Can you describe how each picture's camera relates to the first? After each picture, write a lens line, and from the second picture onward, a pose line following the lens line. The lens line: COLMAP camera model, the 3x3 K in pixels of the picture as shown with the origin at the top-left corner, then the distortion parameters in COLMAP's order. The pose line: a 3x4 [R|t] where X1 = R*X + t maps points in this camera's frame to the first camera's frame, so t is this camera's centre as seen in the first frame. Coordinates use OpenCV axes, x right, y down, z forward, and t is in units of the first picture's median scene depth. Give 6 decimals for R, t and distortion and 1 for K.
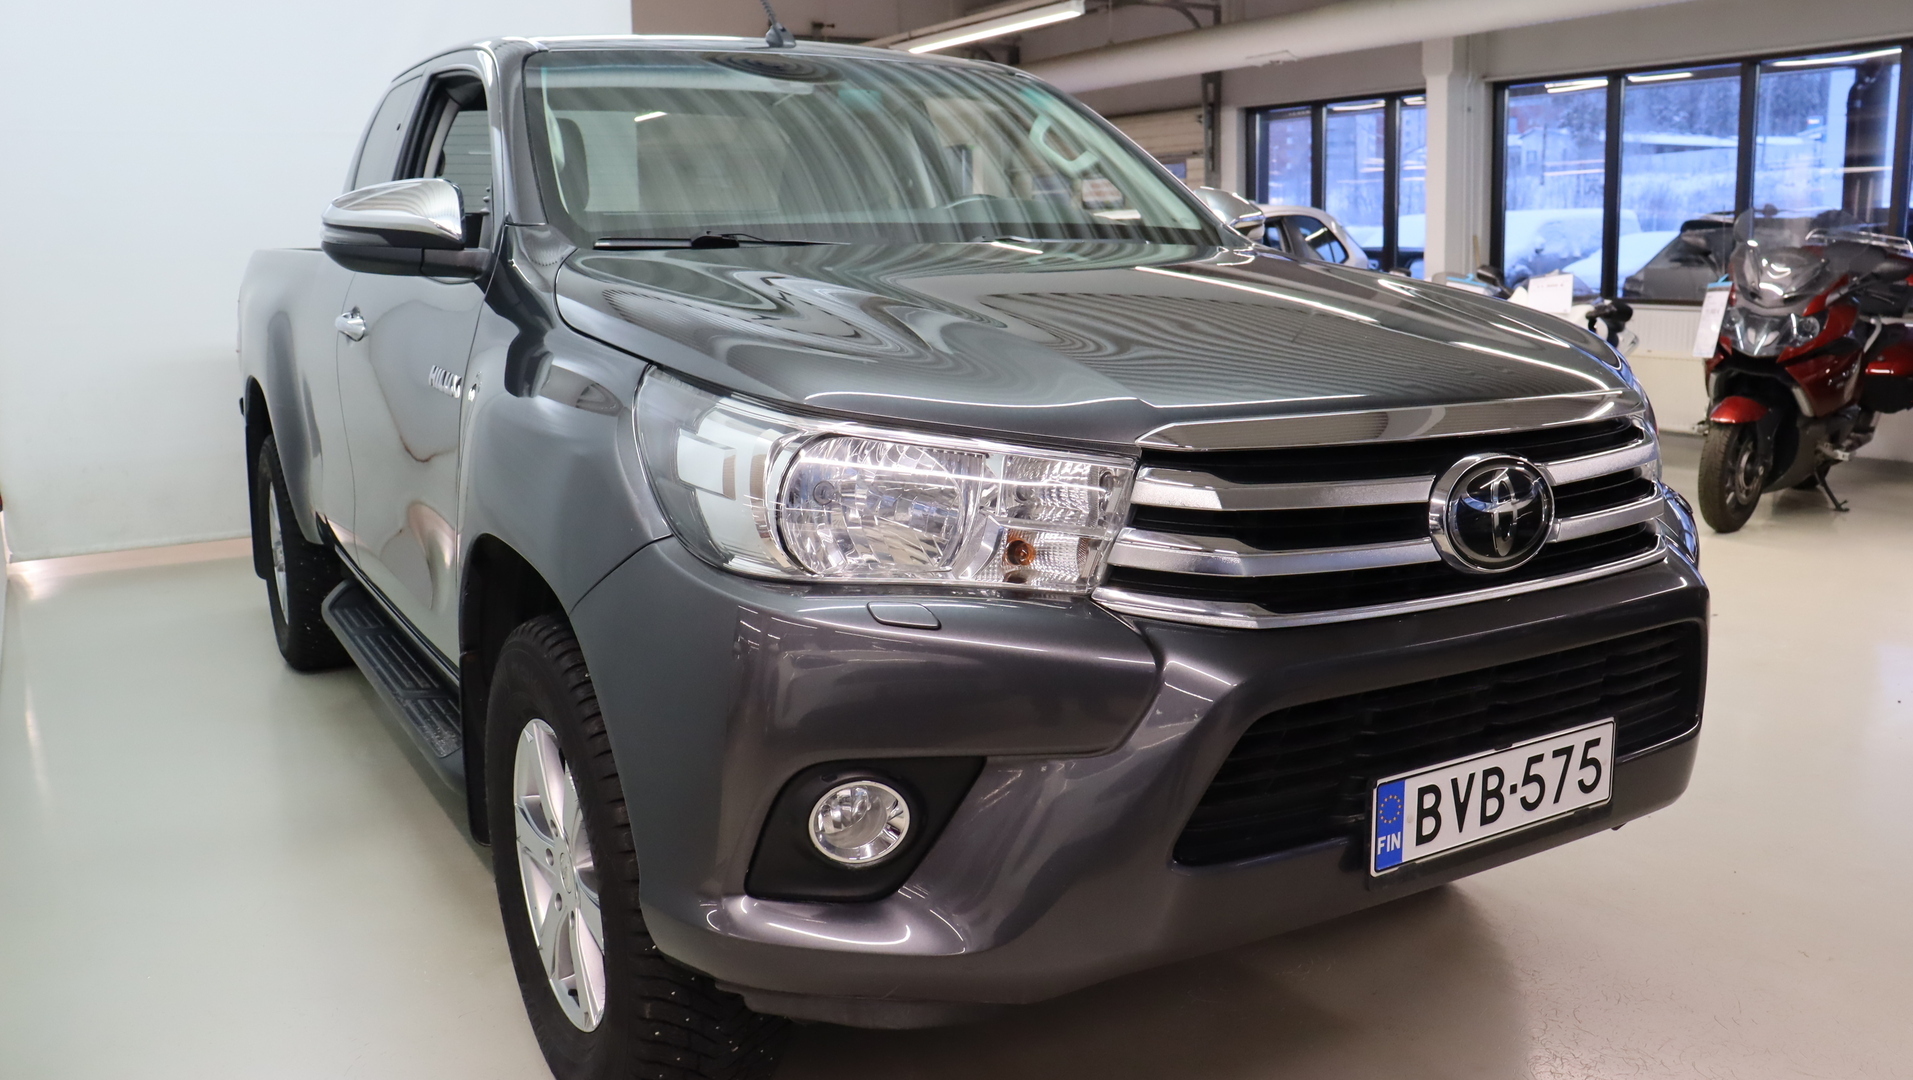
lens RADIAL K [[1530.0, 0, 965.7], [0, 1530.0, 550.8], [0, 0, 1]] dist [-0.182566, 0.160076]
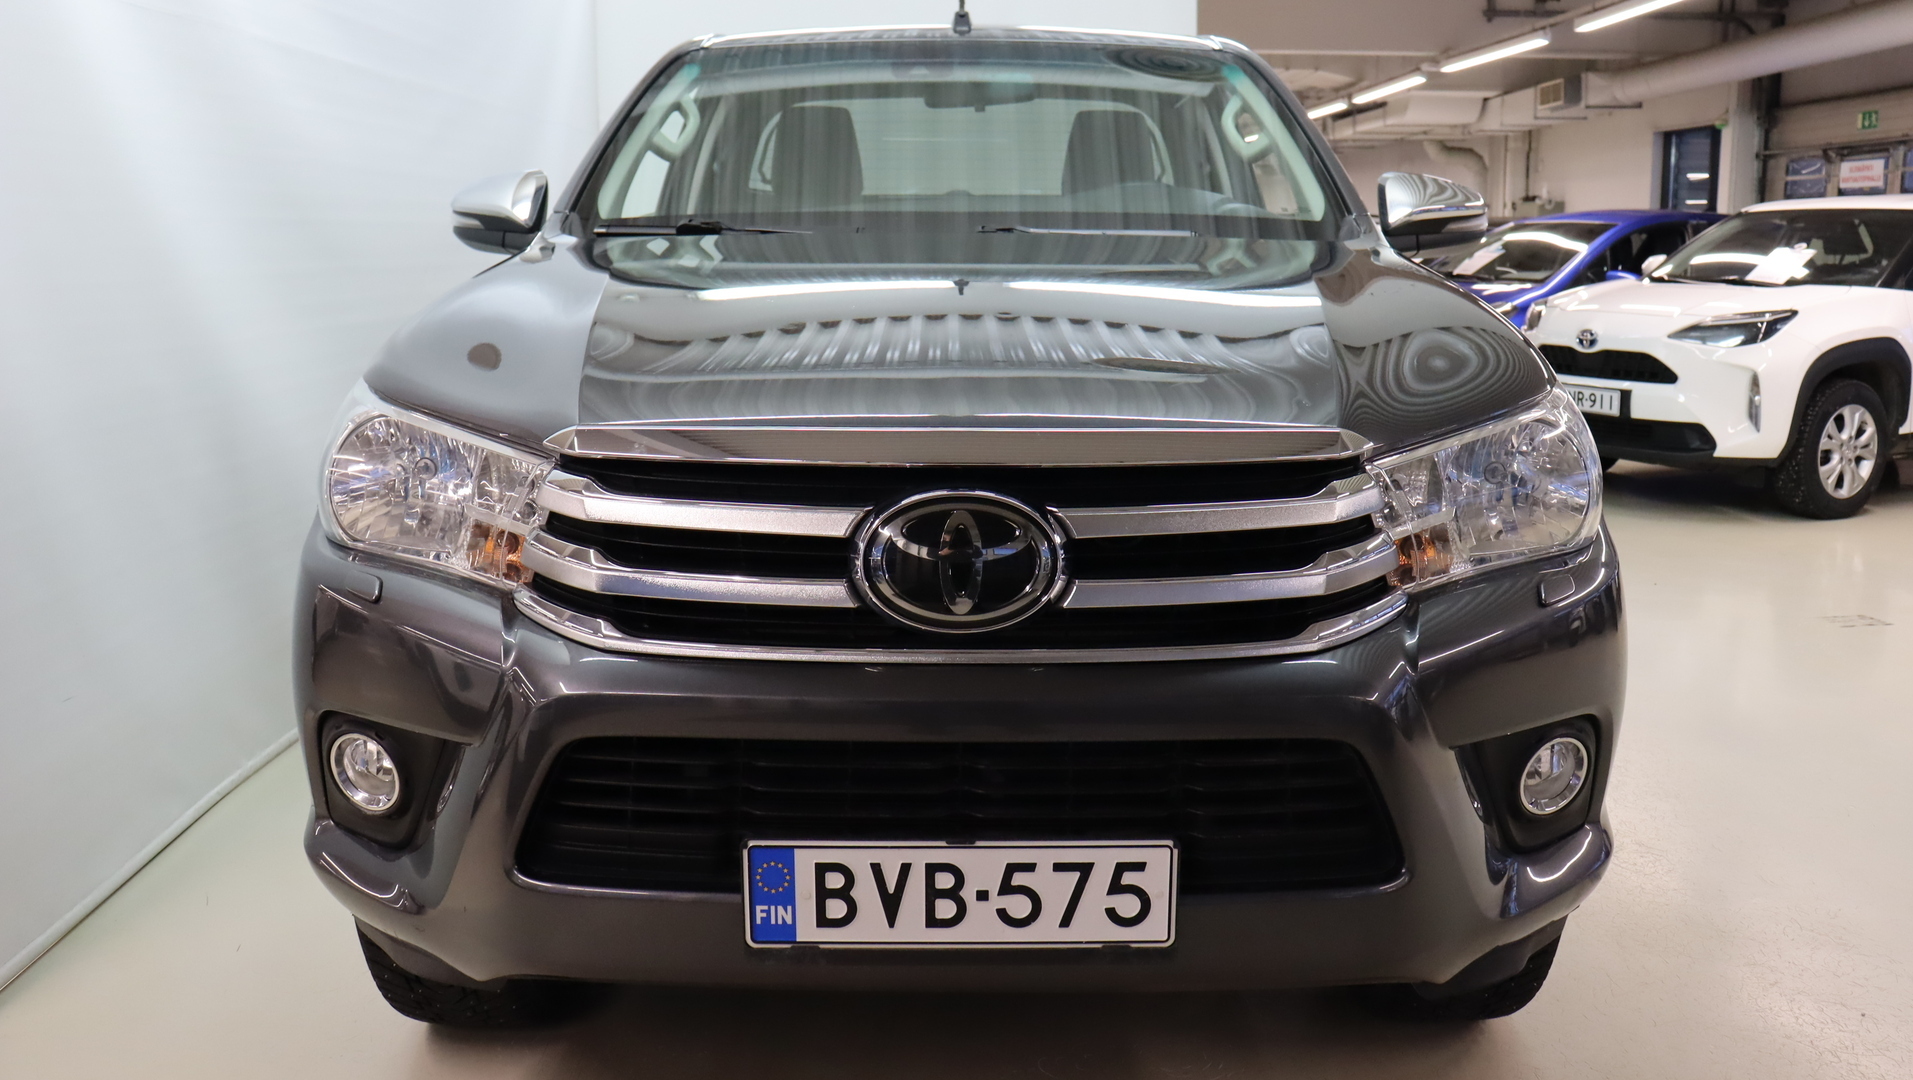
lens RADIAL K [[1530.0, 0, 965.7], [0, 1530.0, 550.8], [0, 0, 1]] dist [-0.182566, 0.160076]
pose [[0.863839, 0.110797, -0.491433, 0.764721], [-0.103619, 0.993734, 0.041904, -0.066992], [0.492996, 0.014723, 0.869907, 0.259889]]
